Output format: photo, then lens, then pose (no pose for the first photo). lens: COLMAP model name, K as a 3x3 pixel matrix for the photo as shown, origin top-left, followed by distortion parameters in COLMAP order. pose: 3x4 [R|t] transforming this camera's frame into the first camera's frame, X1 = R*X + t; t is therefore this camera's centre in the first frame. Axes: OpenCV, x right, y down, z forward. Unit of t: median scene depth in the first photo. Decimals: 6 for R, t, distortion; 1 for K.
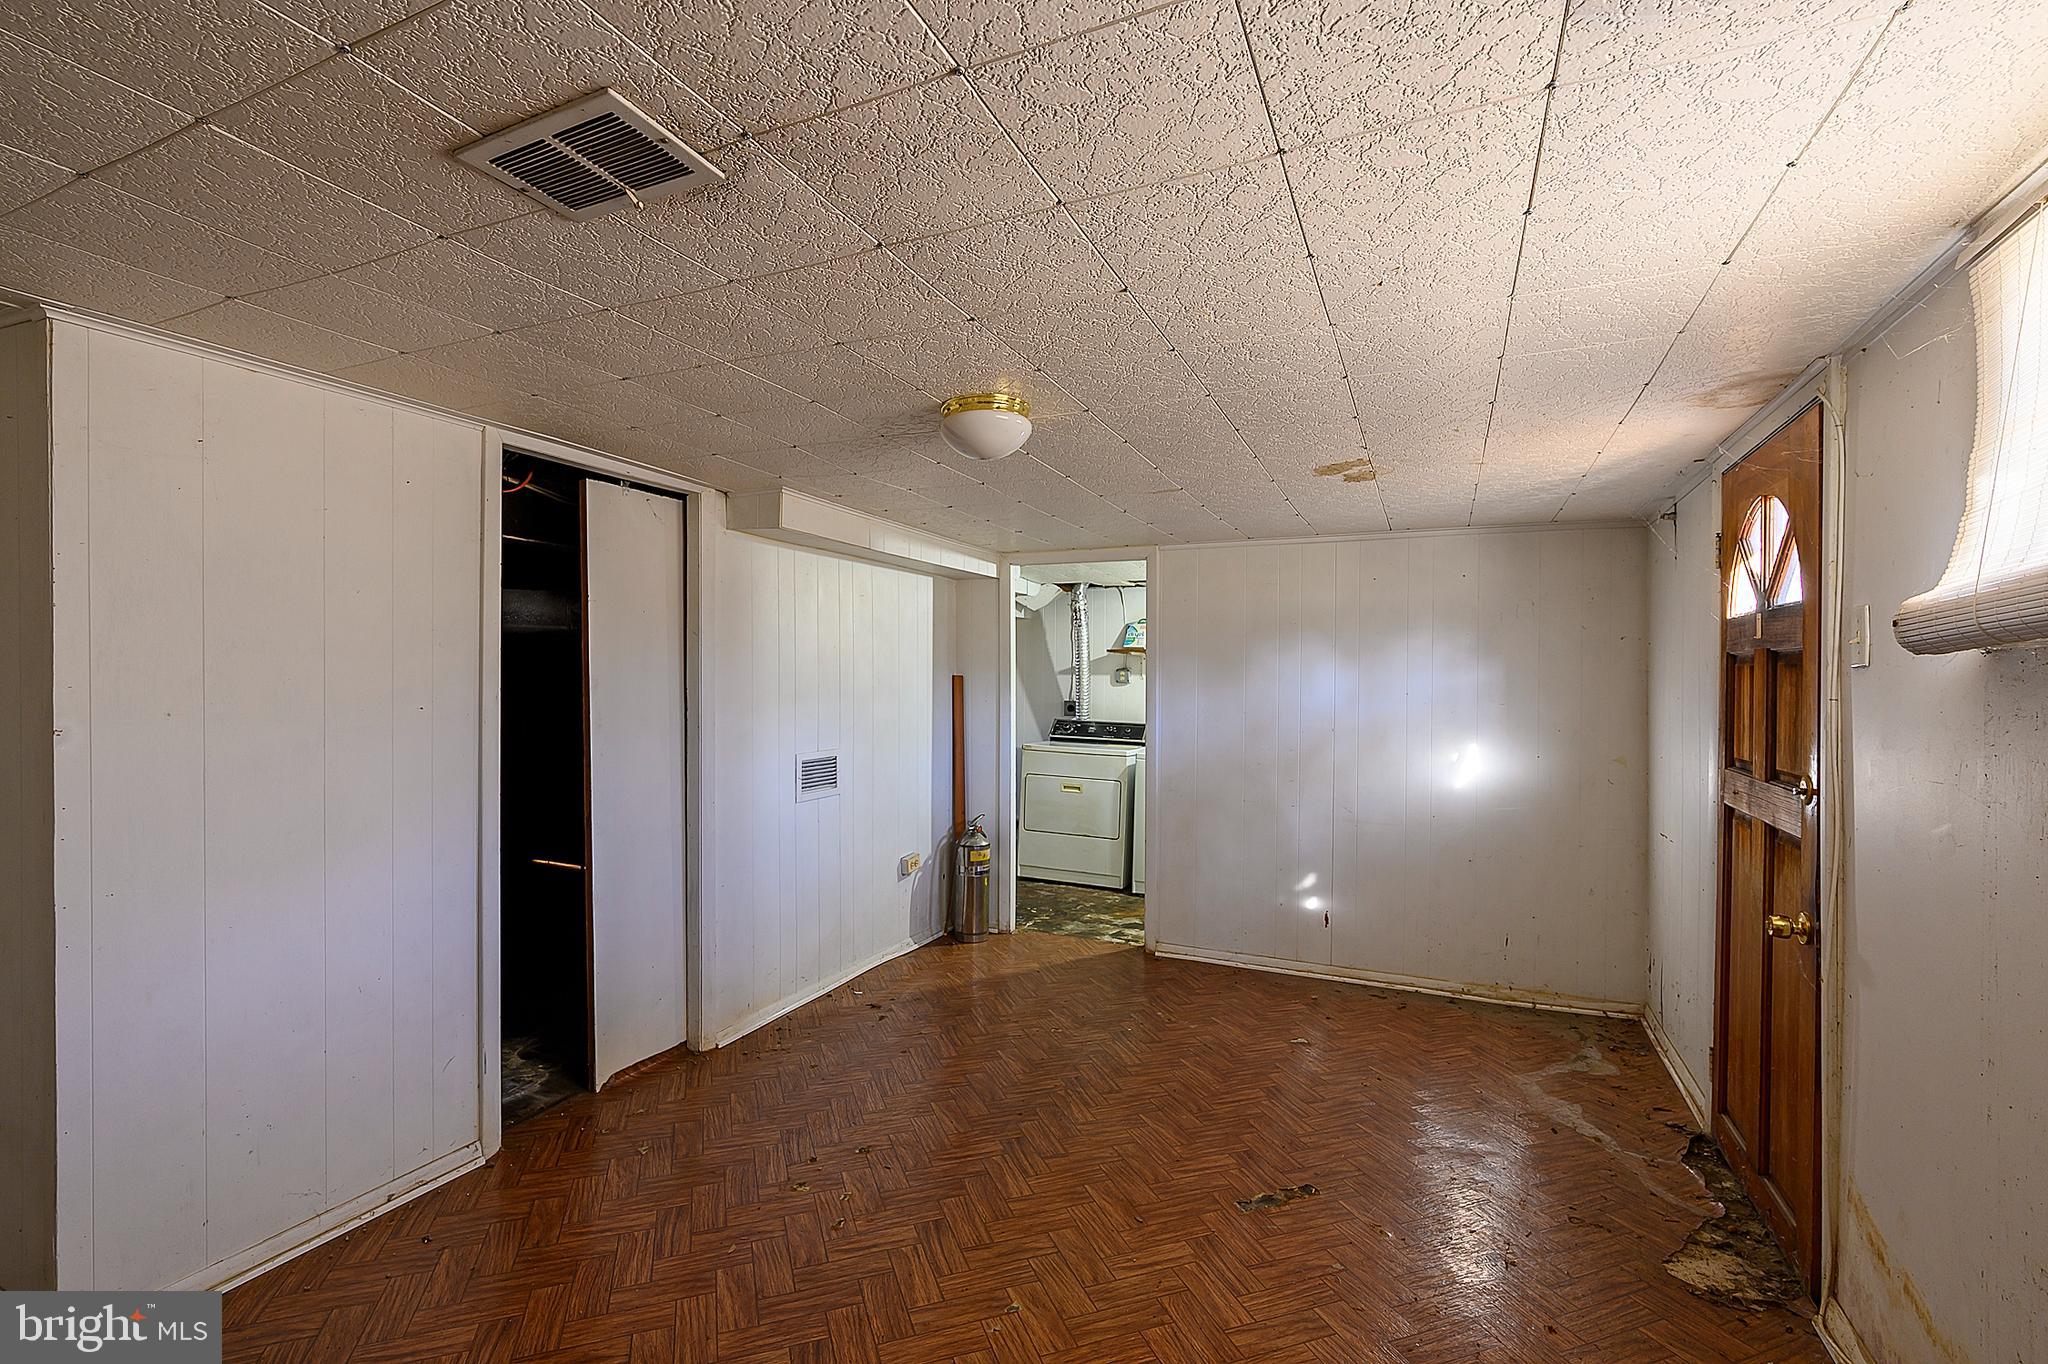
lens RADIAL K [[893.5, 0, 1024.0], [0, 893.5, 682.0], [0, 0, 1]] dist [-0.000955, -0.000082]
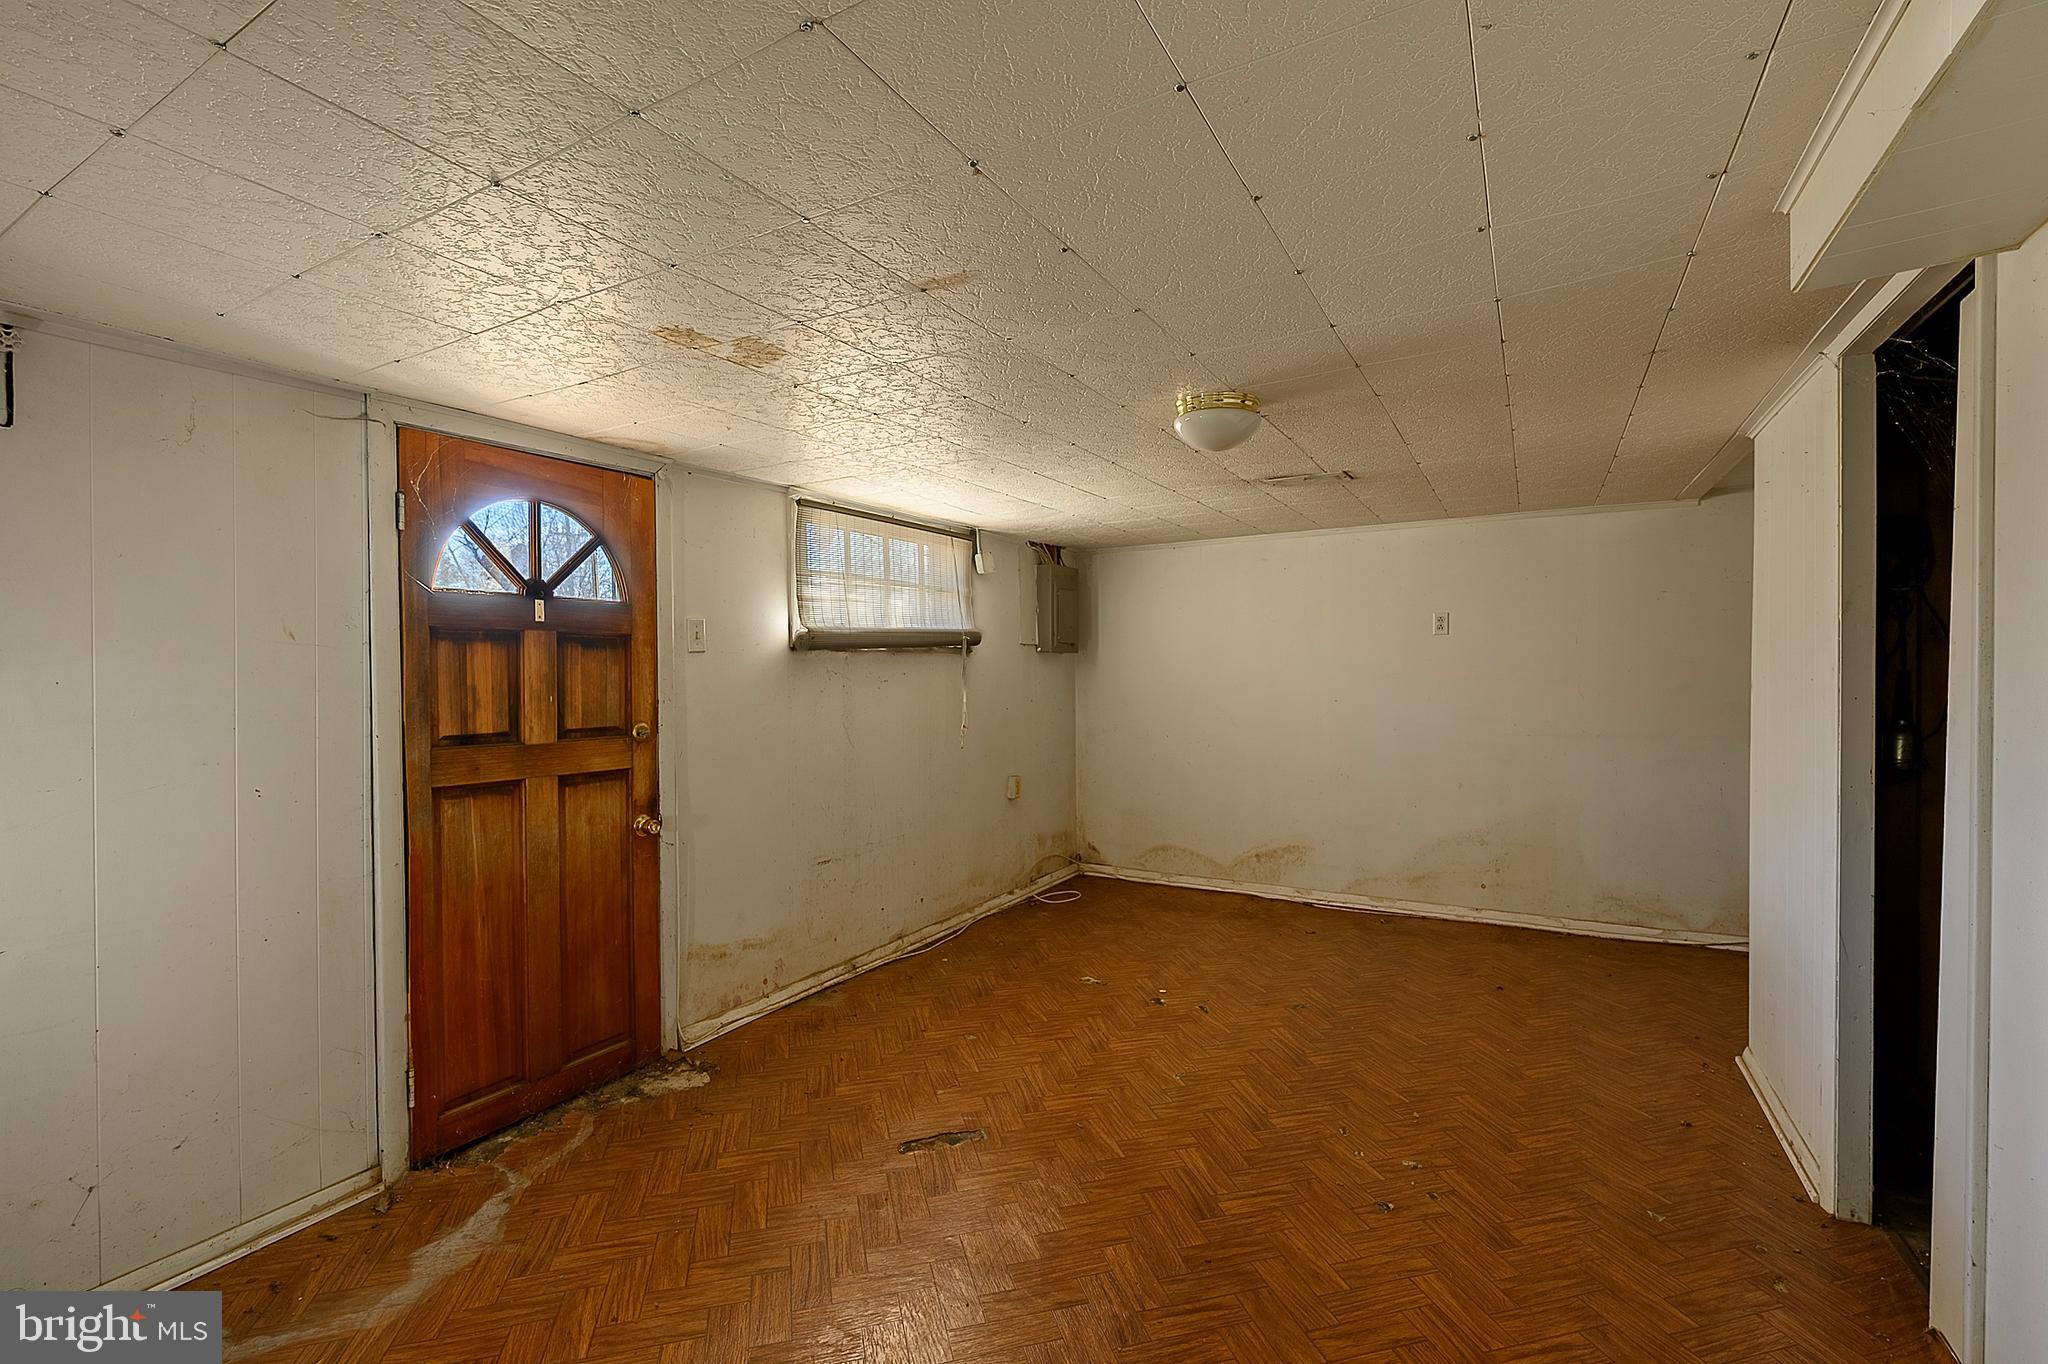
lens RADIAL K [[893.5, 0, 1024.0], [0, 893.5, 682.0], [0, 0, 1]] dist [-0.000955, -0.000082]
pose [[-0.995982, 0.001676, 0.089534, 0.045207], [0.002801, 0.999919, 0.012440, 0.008353], [-0.089505, 0.012641, -0.995906, 1.010574]]
